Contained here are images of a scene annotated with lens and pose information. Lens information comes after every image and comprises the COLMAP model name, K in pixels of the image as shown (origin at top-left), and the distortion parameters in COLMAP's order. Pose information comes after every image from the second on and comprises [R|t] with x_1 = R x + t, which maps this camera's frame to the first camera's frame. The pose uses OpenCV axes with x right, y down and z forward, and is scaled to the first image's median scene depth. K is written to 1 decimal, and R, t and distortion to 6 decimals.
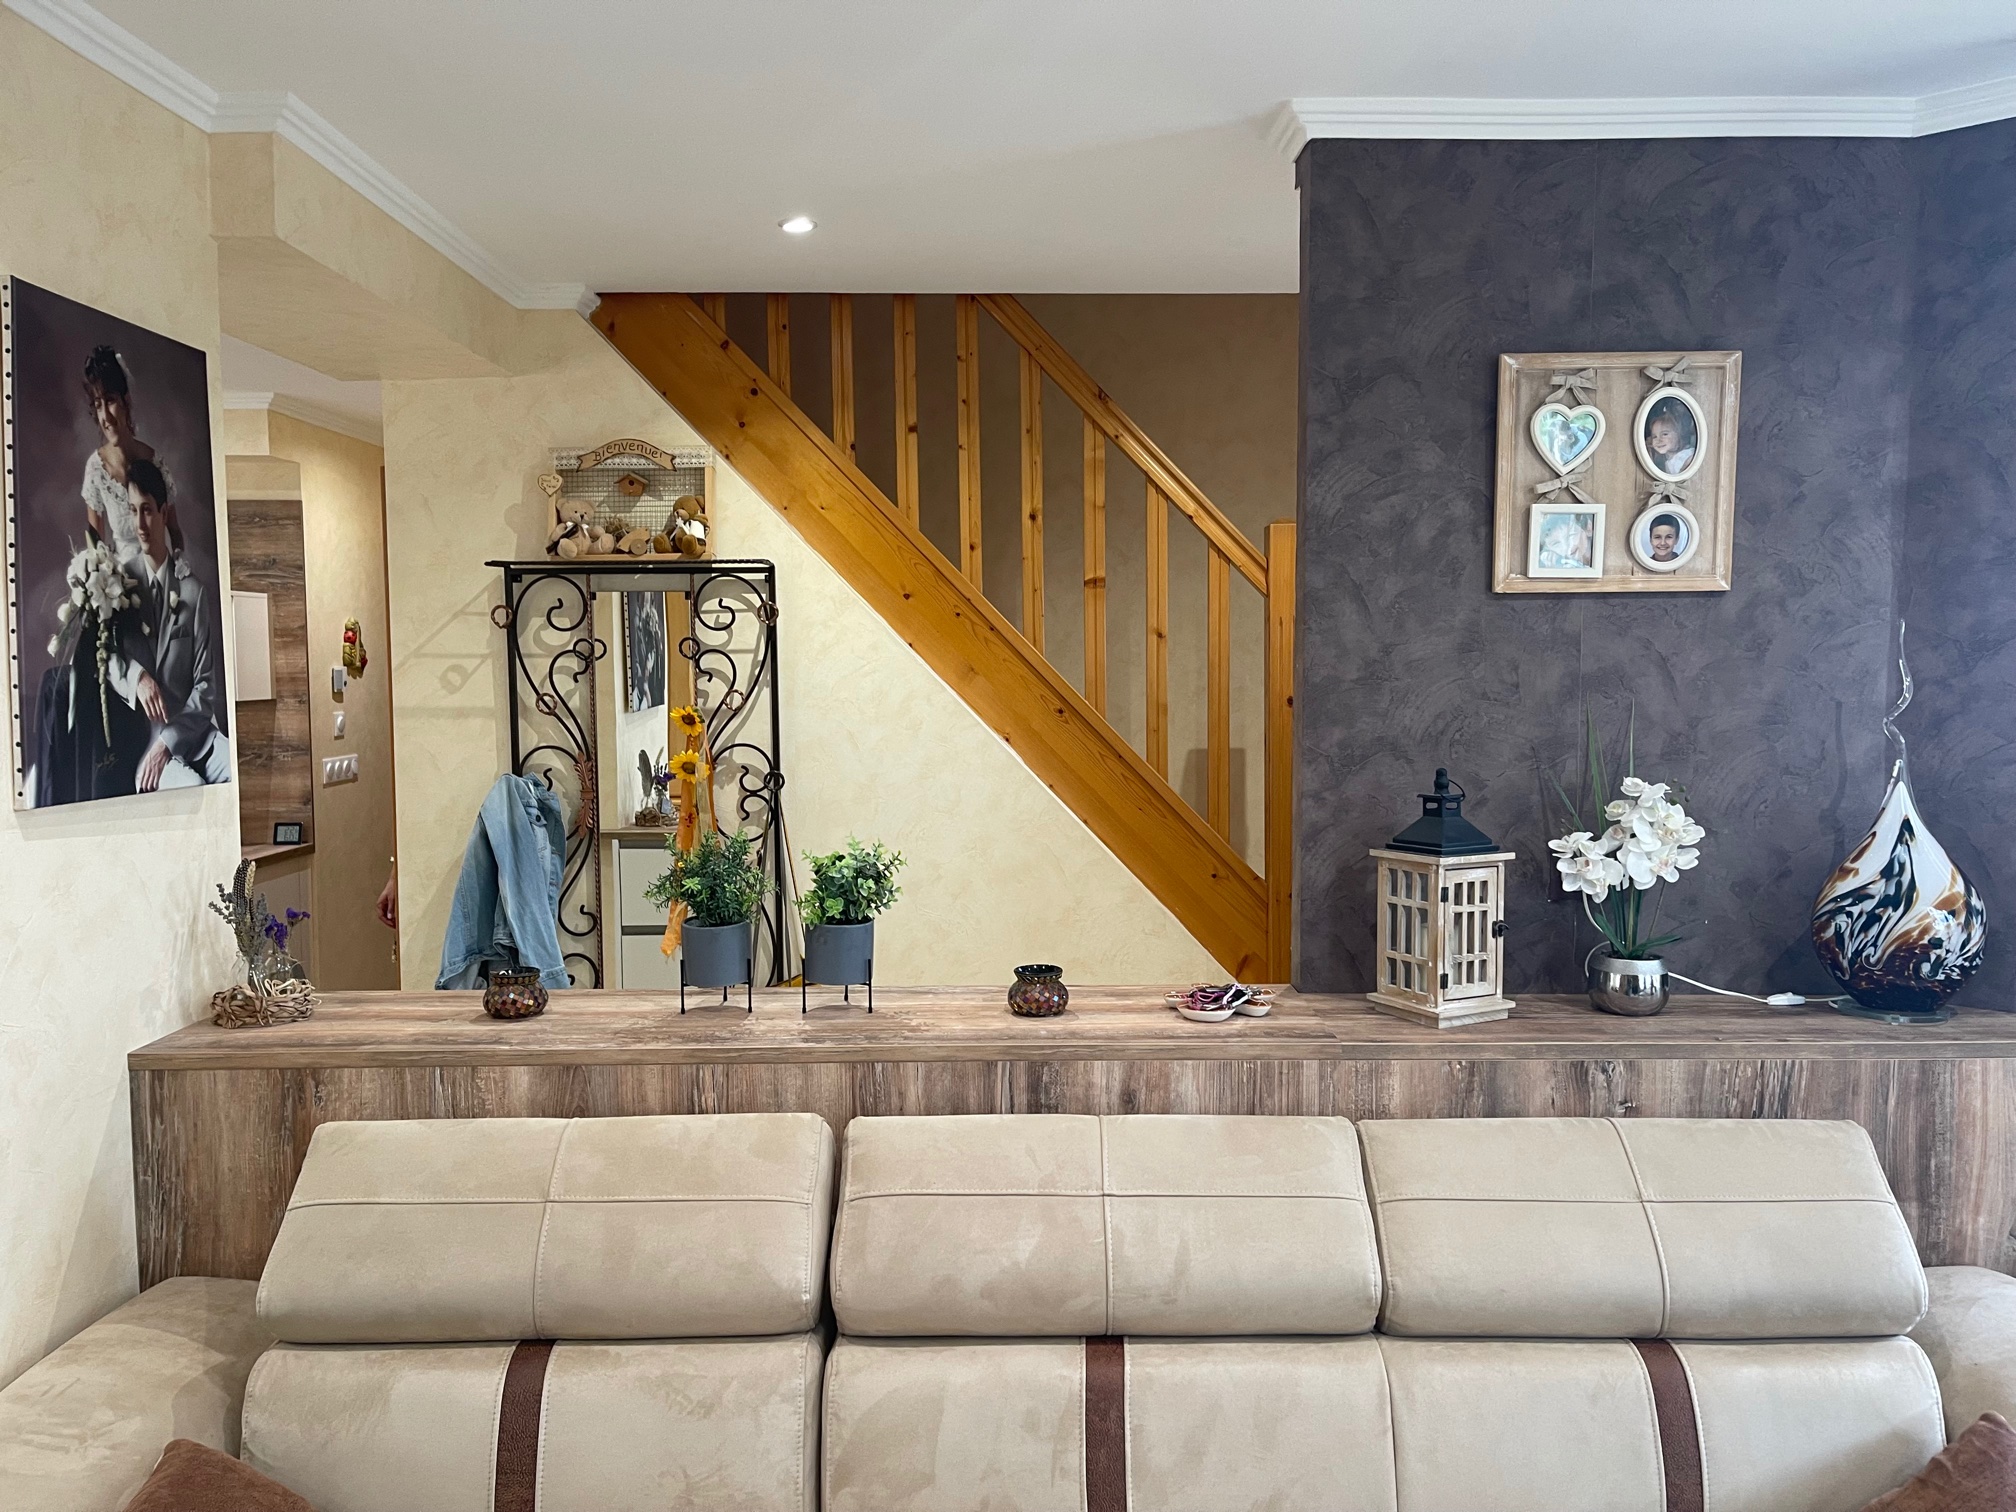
lens RADIAL K [[1518.1, 0, 1017.8], [0, 1518.1, 770.0], [0, 0, 1]] dist [0.079257, -0.114545]
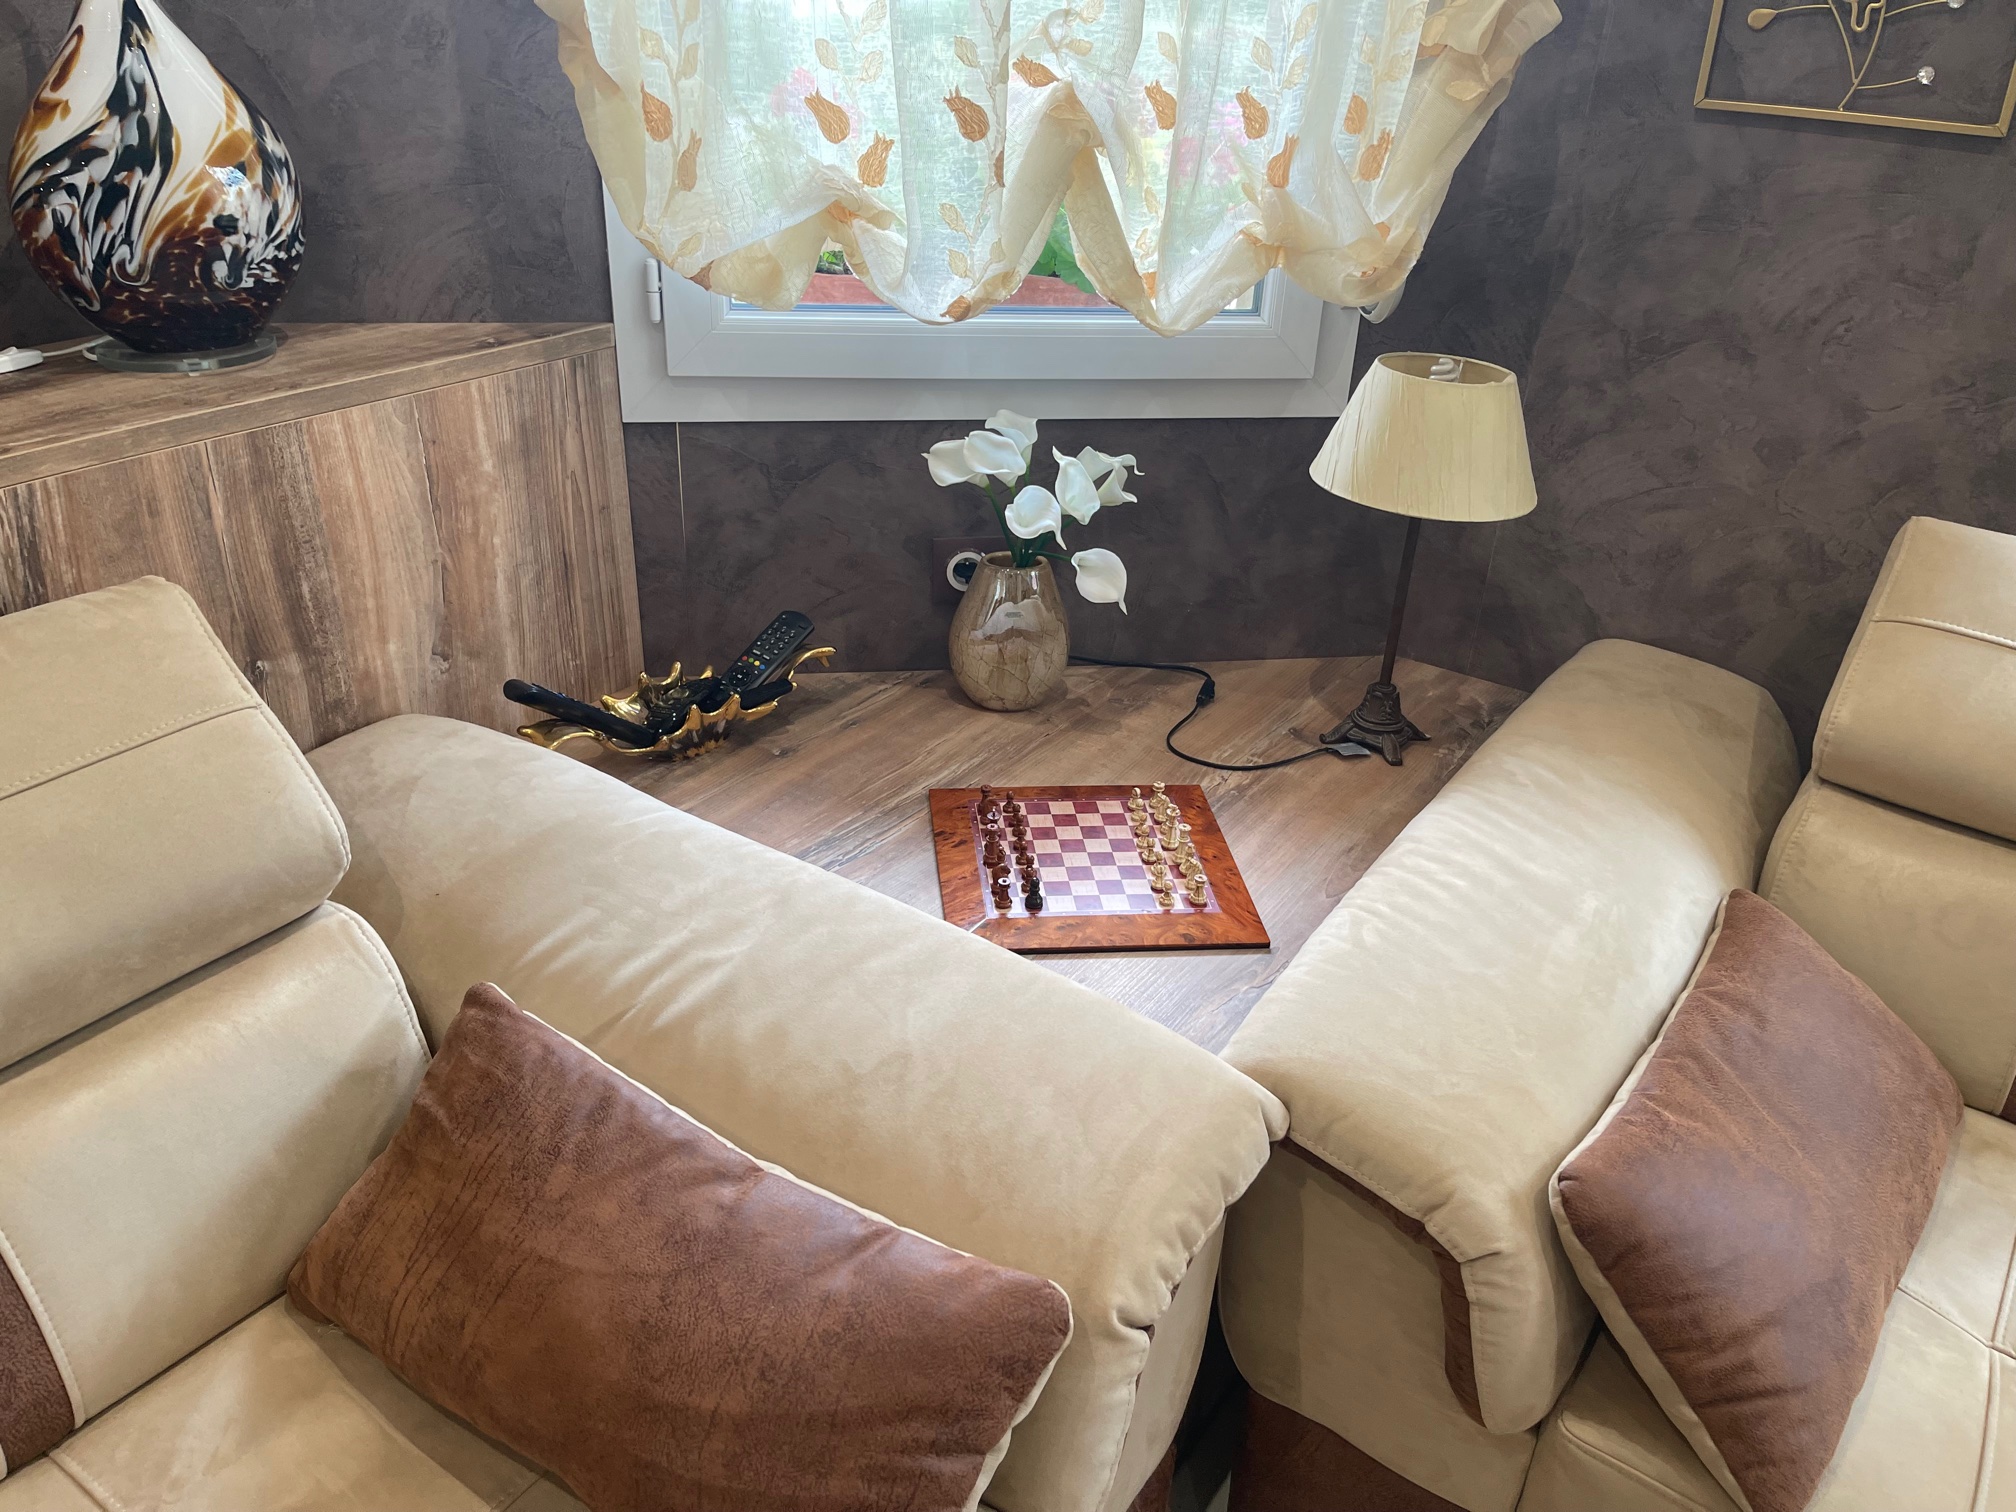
lens RADIAL K [[1518.8, 0, 1031.0], [0, 1518.8, 749.4], [0, 0, 1]] dist [0.085974, -0.126592]
pose [[0.556886, -0.367515, 0.744856, 0.257870], [0.016083, 0.901384, 0.432722, 0.043679], [-0.830433, -0.228998, 0.507878, 0.403037]]
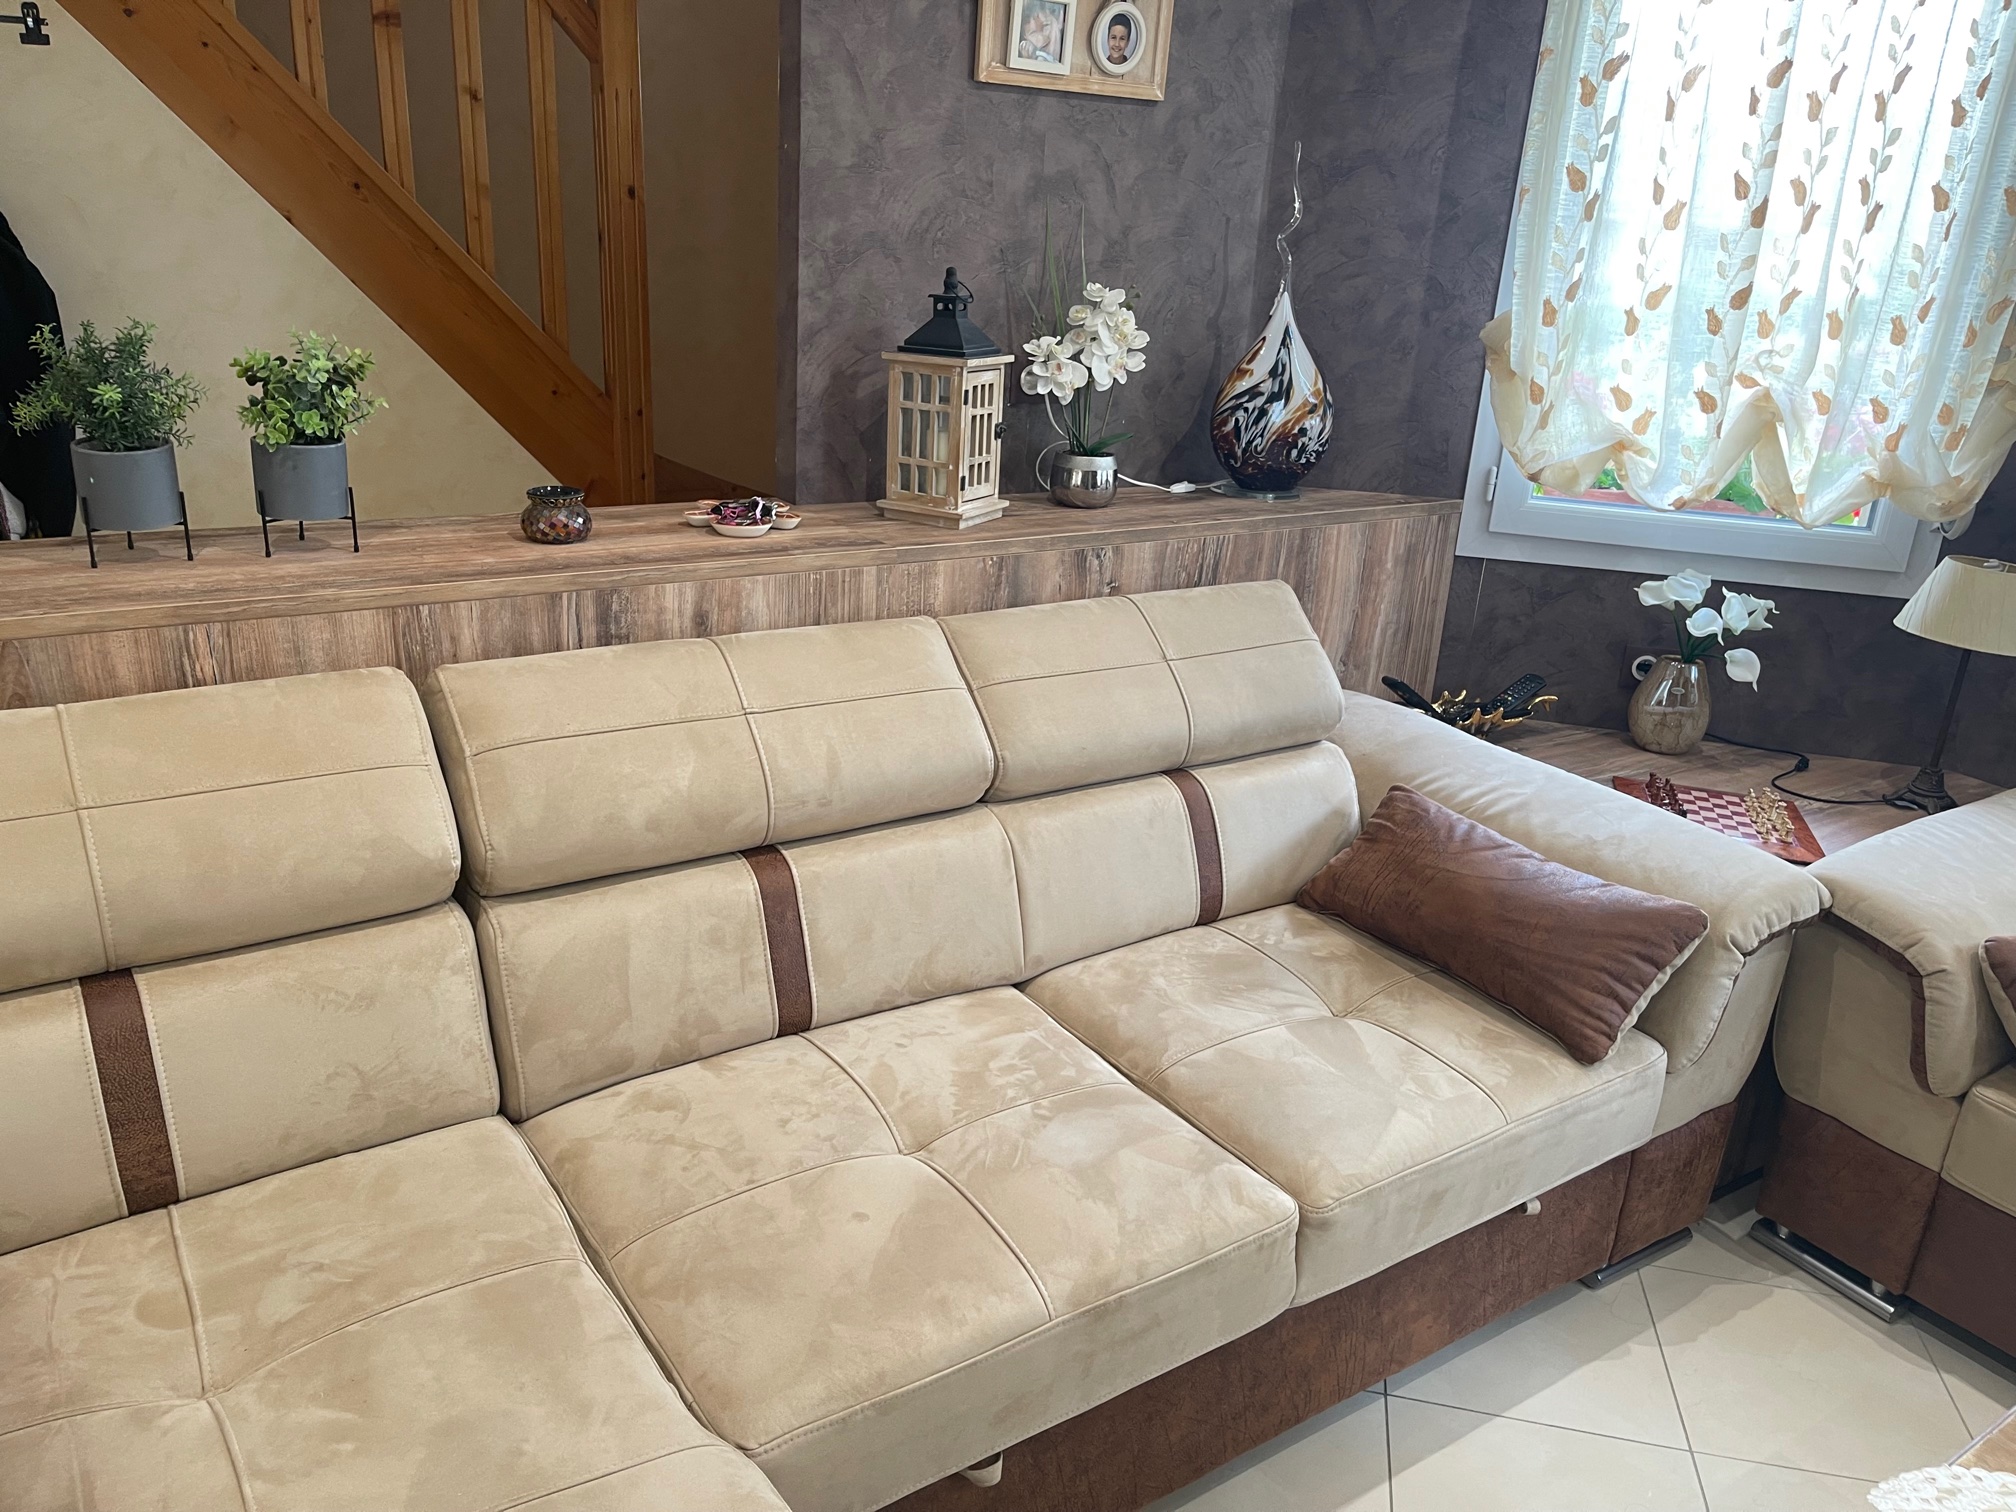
lens RADIAL K [[1541.8, 0, 1012.5], [0, 1541.8, 759.0], [0, 0, 1]] dist [0.055349, -0.065844]
pose [[0.825561, -0.139808, 0.546720, -0.300040], [-0.022798, 0.959770, 0.279860, 0.023824], [-0.563852, -0.243506, 0.789161, 0.106648]]
